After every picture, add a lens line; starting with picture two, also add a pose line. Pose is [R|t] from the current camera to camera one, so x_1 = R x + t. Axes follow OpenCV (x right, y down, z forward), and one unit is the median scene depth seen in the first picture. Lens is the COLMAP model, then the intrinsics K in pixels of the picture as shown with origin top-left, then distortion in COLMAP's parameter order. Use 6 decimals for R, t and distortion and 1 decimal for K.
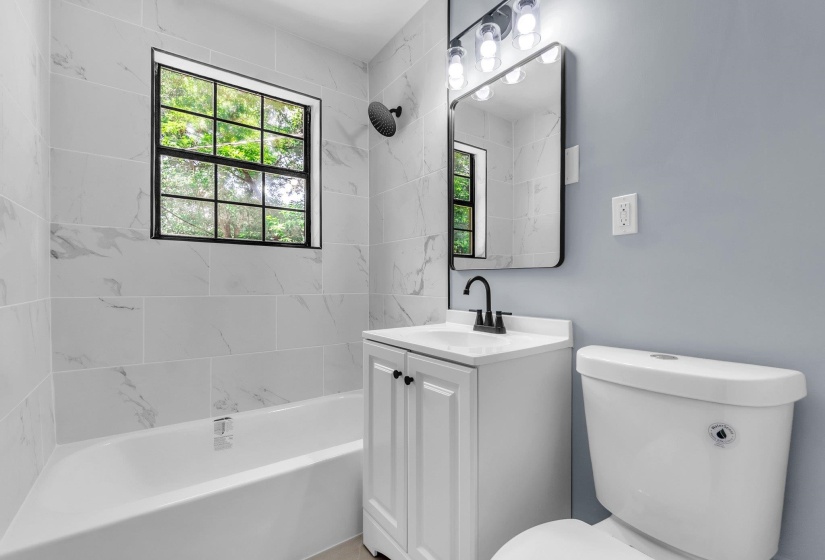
lens RADIAL K [[362.8, 0, 412.5], [0, 362.8, 280.0], [0, 0, 1]] dist [0.000301, -0.000062]
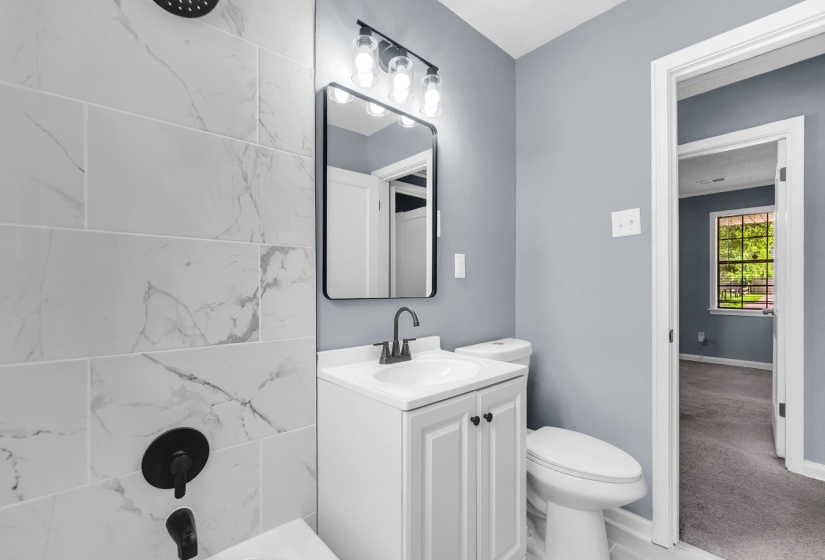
lens RADIAL K [[362.8, 0, 412.5], [0, 362.8, 280.0], [0, 0, 1]] dist [-0.000680, -0.000258]
pose [[-0.113374, 0.008907, 0.993513, -0.614874], [-0.011459, 0.999882, -0.010272, -0.056662], [-0.993486, -0.012549, -0.113258, 0.825407]]
